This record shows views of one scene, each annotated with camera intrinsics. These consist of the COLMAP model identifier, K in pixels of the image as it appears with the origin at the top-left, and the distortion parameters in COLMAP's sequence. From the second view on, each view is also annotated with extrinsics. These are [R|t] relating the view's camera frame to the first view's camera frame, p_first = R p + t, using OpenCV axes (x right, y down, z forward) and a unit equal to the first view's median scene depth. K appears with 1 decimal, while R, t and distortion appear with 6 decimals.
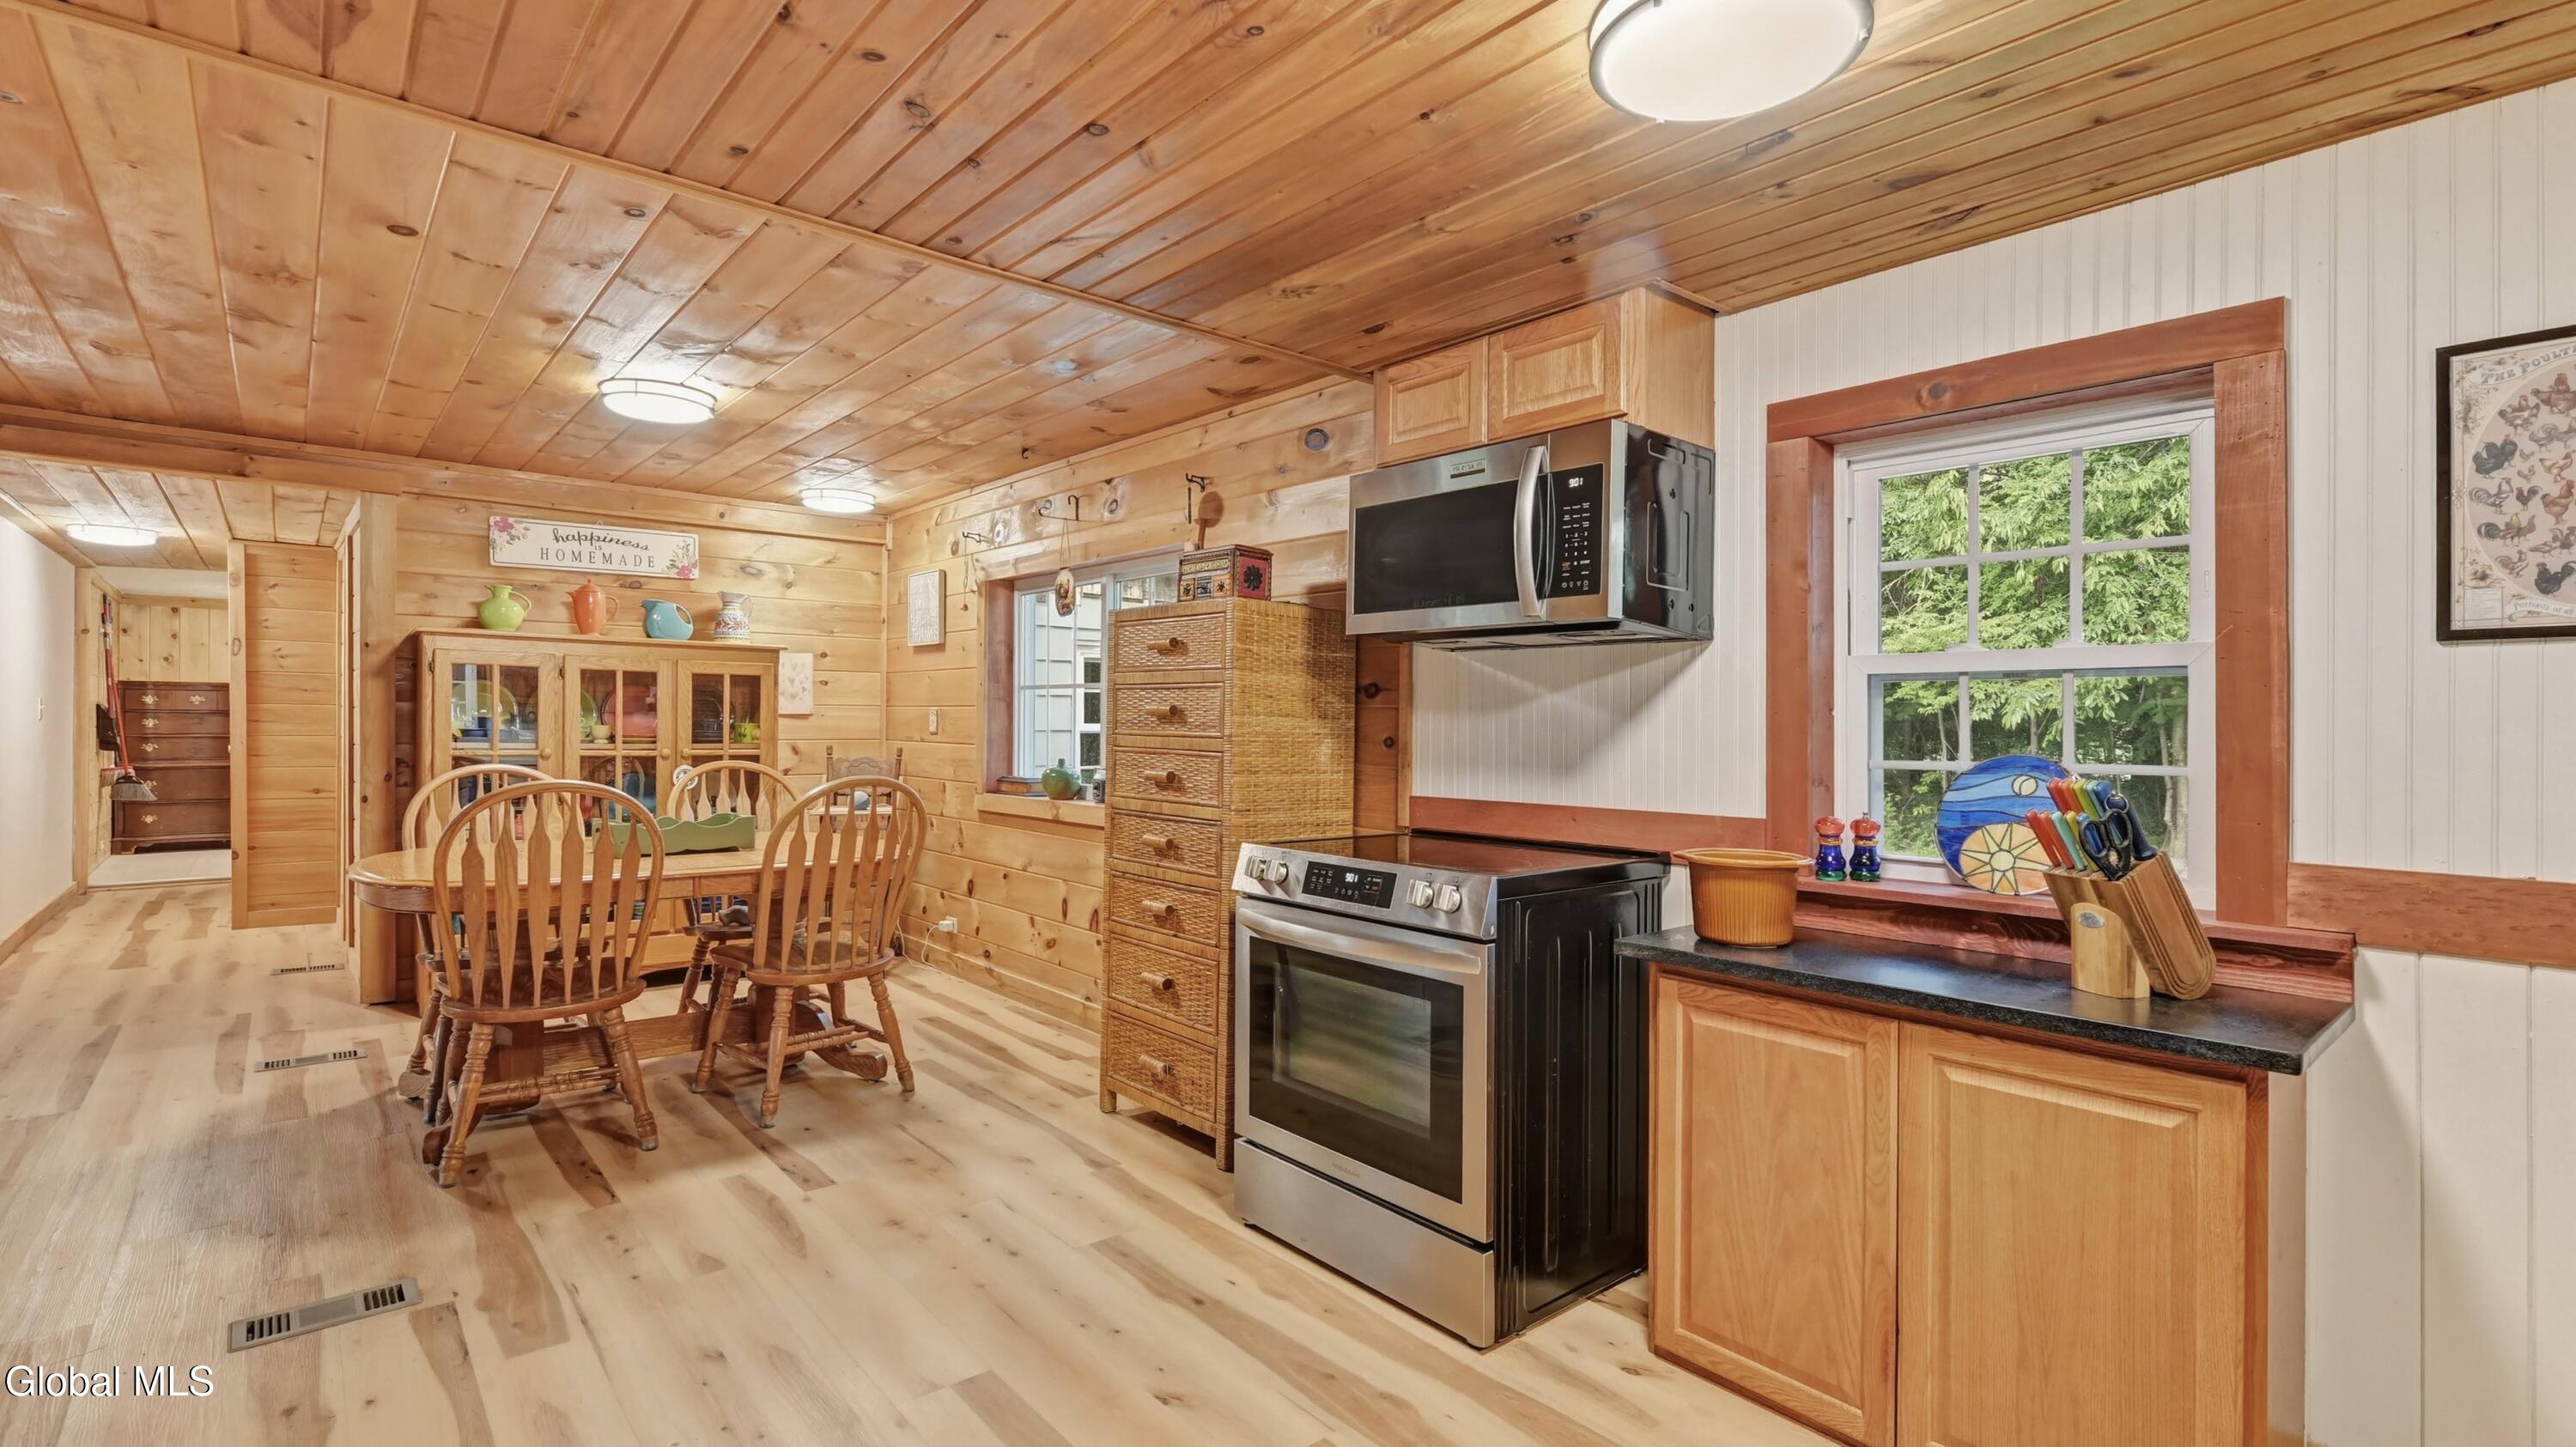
lens RADIAL K [[1202.1, 0, 1285.4], [0, 1202.1, 718.1], [0, 0, 1]] dist [-0.000994, -0.000336]
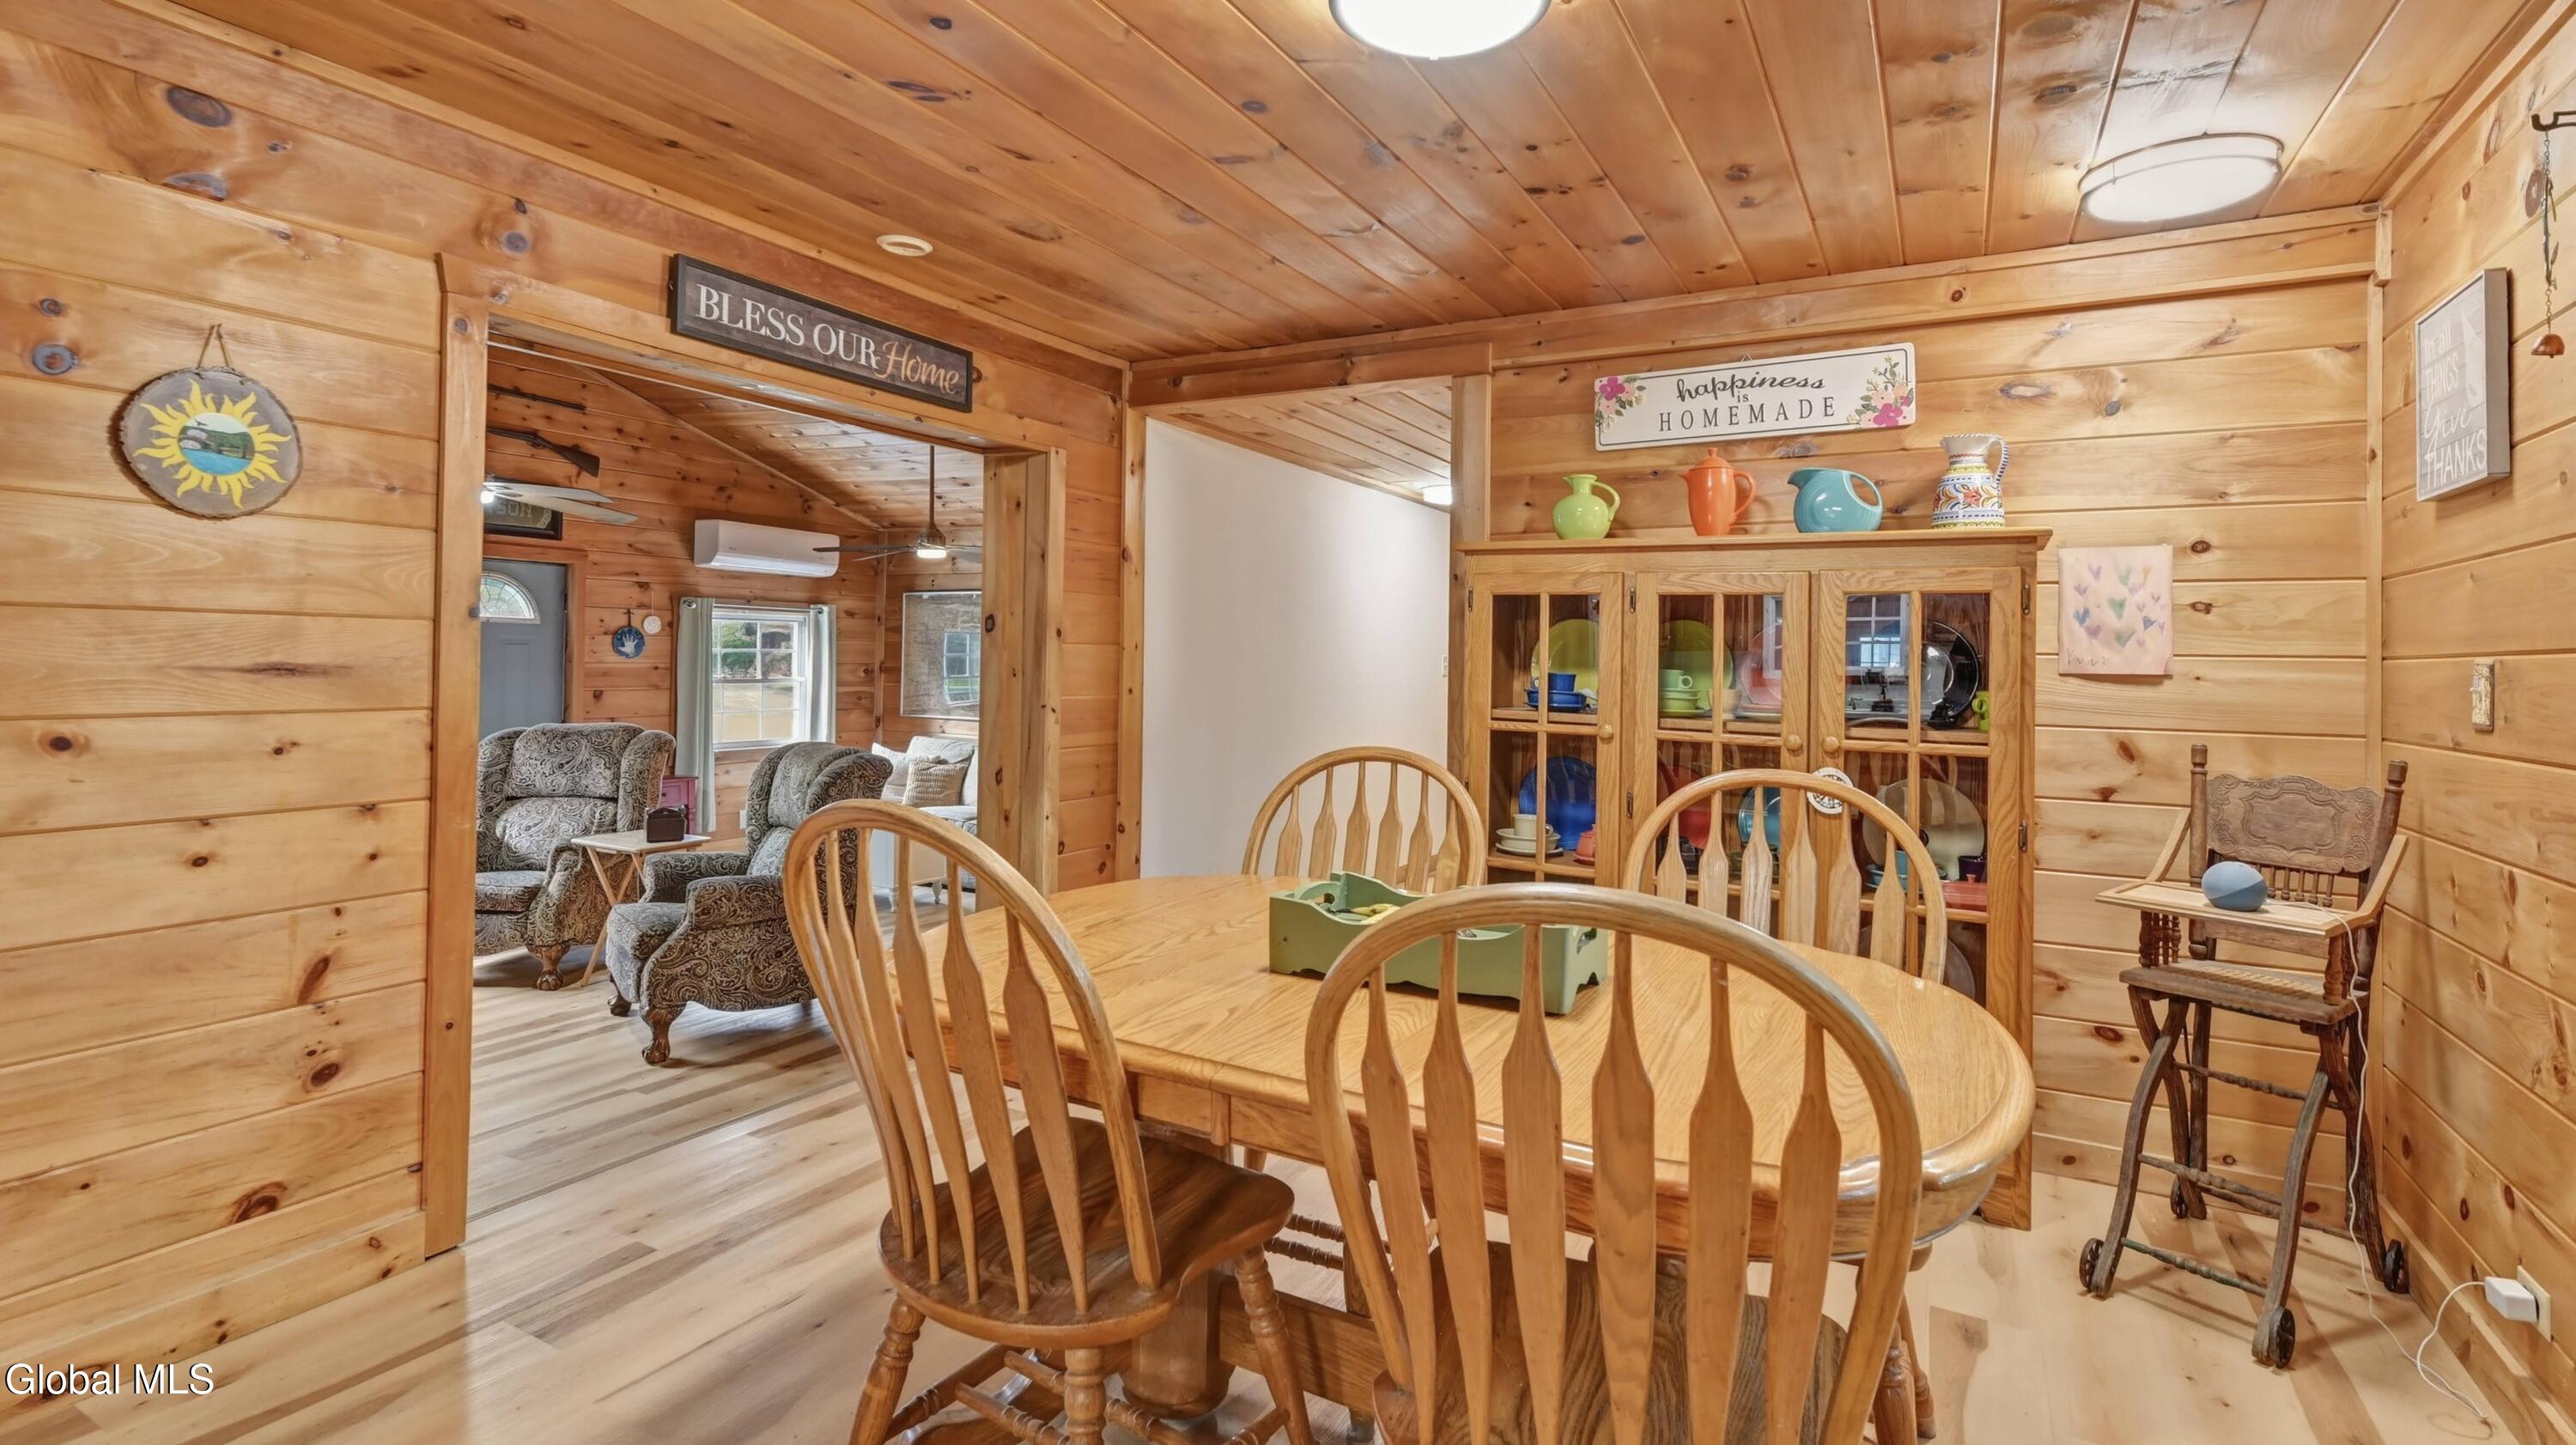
lens RADIAL K [[1202.0, 0, 1259.0], [0, 1202.0, 645.5], [0, 0, 1]] dist [-0.000994, -0.000336]
pose [[0.332902, -0.014442, -0.942851, -0.074541], [-0.016733, 0.999635, -0.021220, 0.001057], [0.942813, 0.022841, 0.332538, 0.535077]]
